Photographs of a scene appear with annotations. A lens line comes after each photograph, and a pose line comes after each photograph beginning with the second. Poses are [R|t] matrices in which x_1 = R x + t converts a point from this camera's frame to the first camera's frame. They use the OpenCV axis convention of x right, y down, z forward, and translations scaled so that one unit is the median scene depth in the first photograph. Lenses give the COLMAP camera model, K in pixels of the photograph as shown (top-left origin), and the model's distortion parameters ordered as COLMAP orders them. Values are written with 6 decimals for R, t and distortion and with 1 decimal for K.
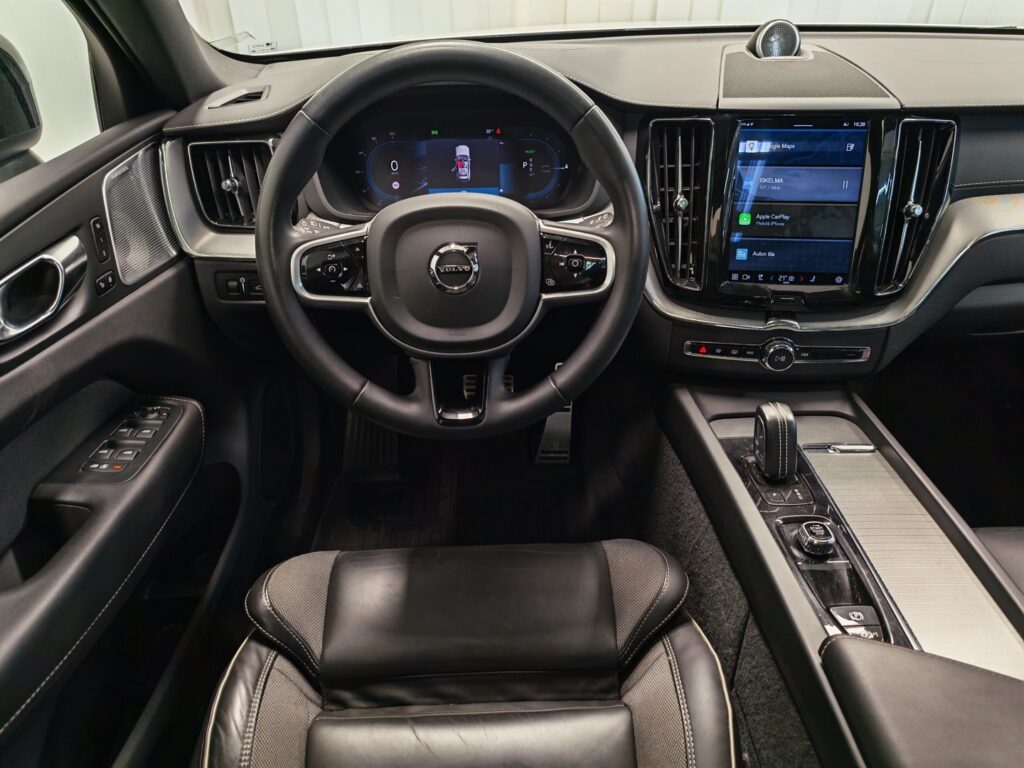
lens RADIAL K [[679.1, 0, 508.7], [0, 679.1, 378.3], [0, 0, 1]] dist [0.017068, 0.000956]
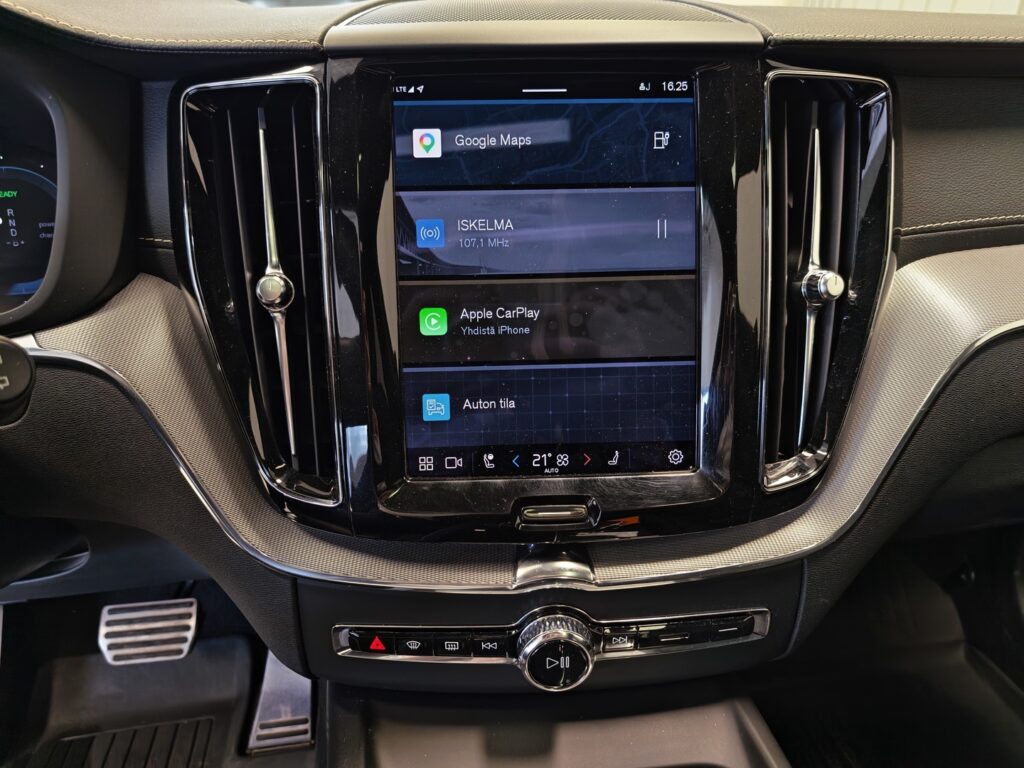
lens RADIAL K [[687.2, 0, 514.5], [0, 687.2, 387.7], [0, 0, 1]] dist [0.064259, -0.111033]
pose [[0.989872, -0.055862, 0.130514, 0.345157], [0.073043, 0.988713, -0.130806, -0.141575], [-0.121734, 0.139015, 0.982780, 0.613867]]
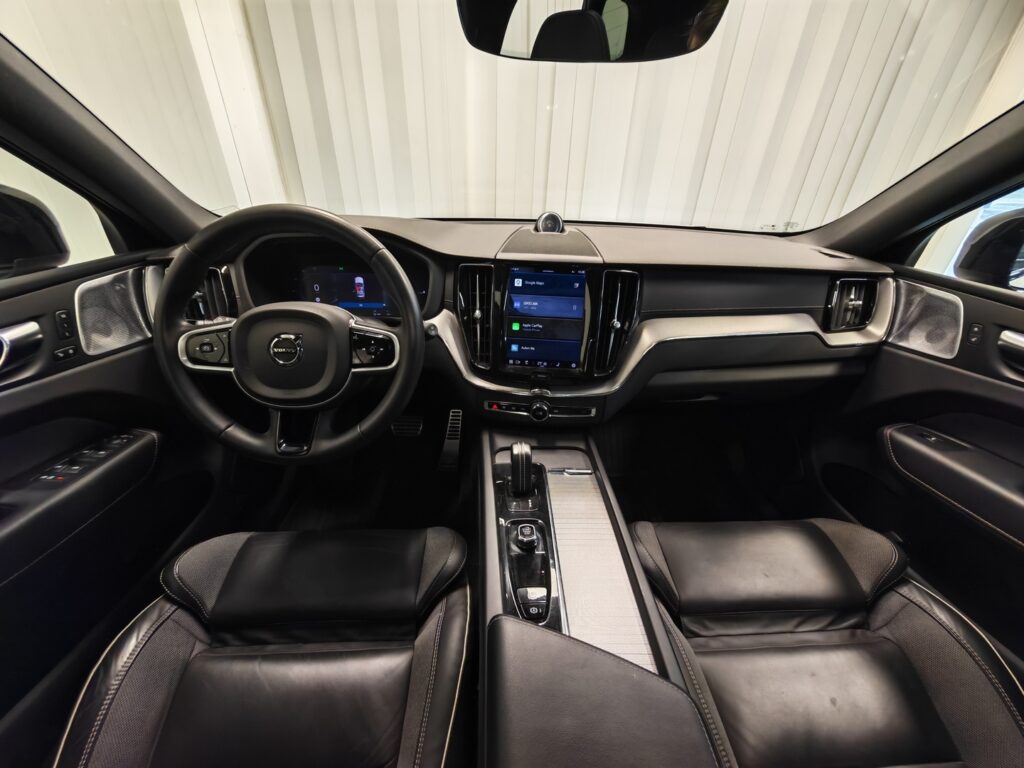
lens RADIAL K [[374.4, 0, 511.6], [0, 374.4, 388.2], [0, 0, 1]] dist [-0.000855, -0.000084]
pose [[0.998957, 0.026427, 0.037248, 0.313021], [-0.023700, 0.997135, -0.071830, -0.024405], [-0.039039, 0.070872, 0.996721, 0.129342]]
